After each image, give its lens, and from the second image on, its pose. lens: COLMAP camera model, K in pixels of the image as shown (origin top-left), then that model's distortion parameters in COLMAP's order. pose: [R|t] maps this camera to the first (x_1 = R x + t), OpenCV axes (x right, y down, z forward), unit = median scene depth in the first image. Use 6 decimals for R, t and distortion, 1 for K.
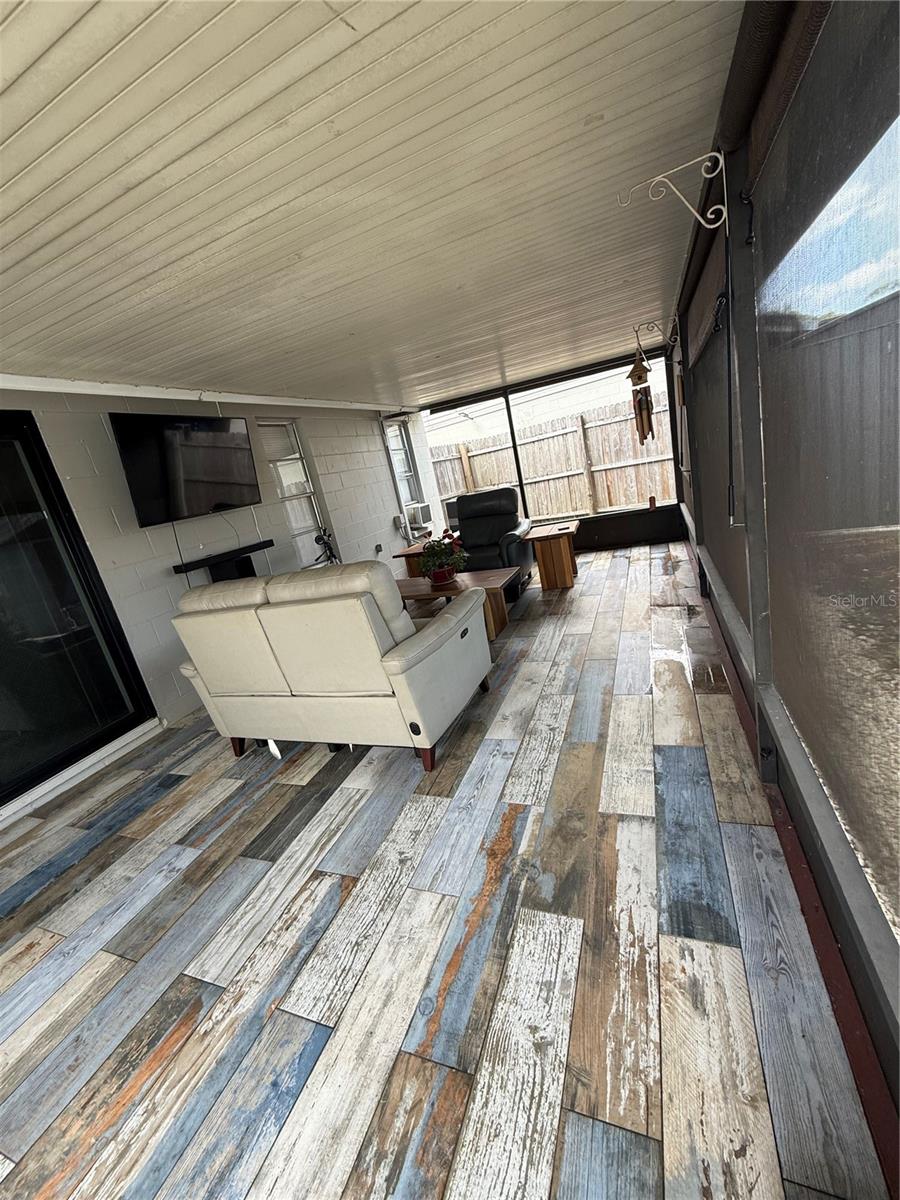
lens RADIAL K [[477.3, 0, 450.0], [0, 477.3, 600.0], [0, 0, 1]] dist [-0.000673, -0.000953]
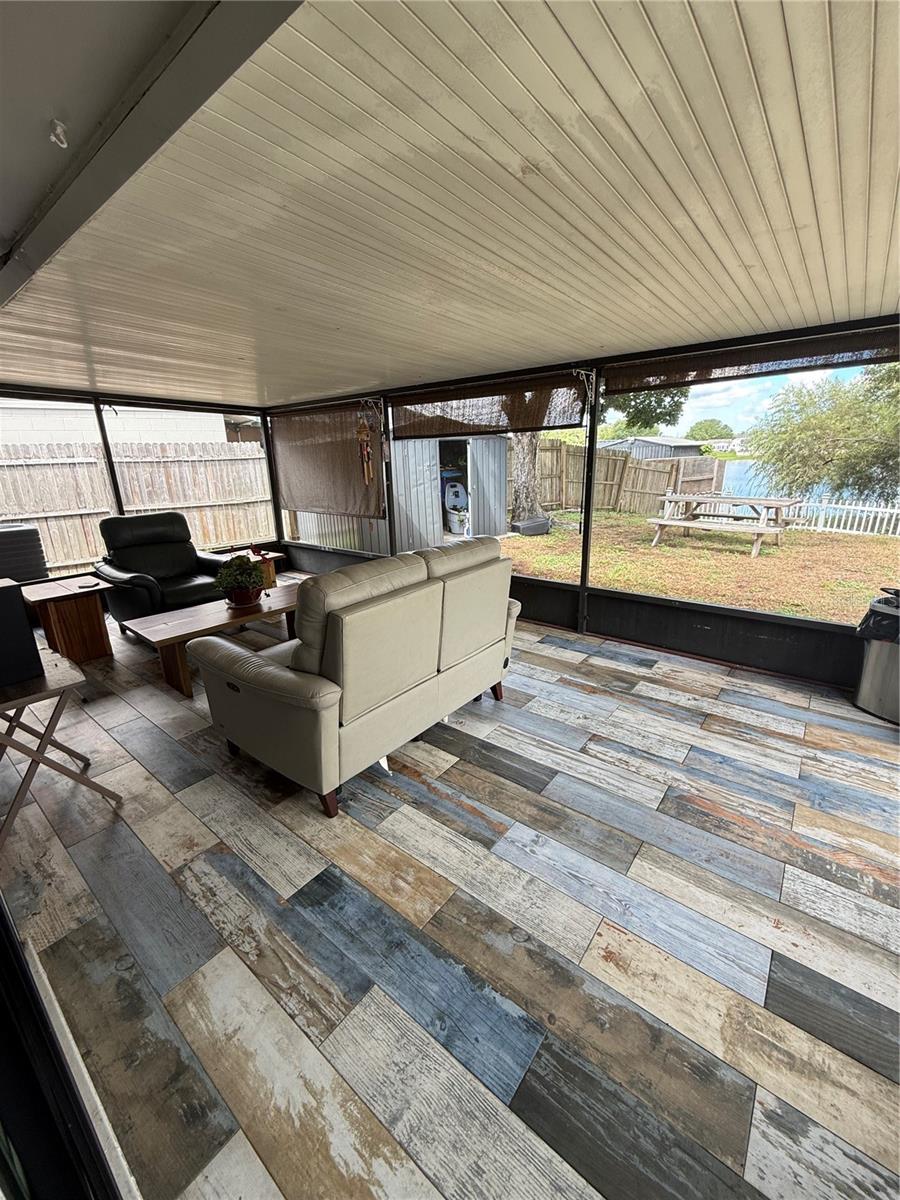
lens RADIAL K [[477.3, 0, 450.0], [0, 477.3, 600.0], [0, 0, 1]] dist [-0.000673, -0.000953]
pose [[0.289867, -0.079416, 0.953766, -1.695678], [0.220343, 0.975318, 0.014245, 0.057866], [-0.931357, 0.206026, 0.300211, 0.881870]]
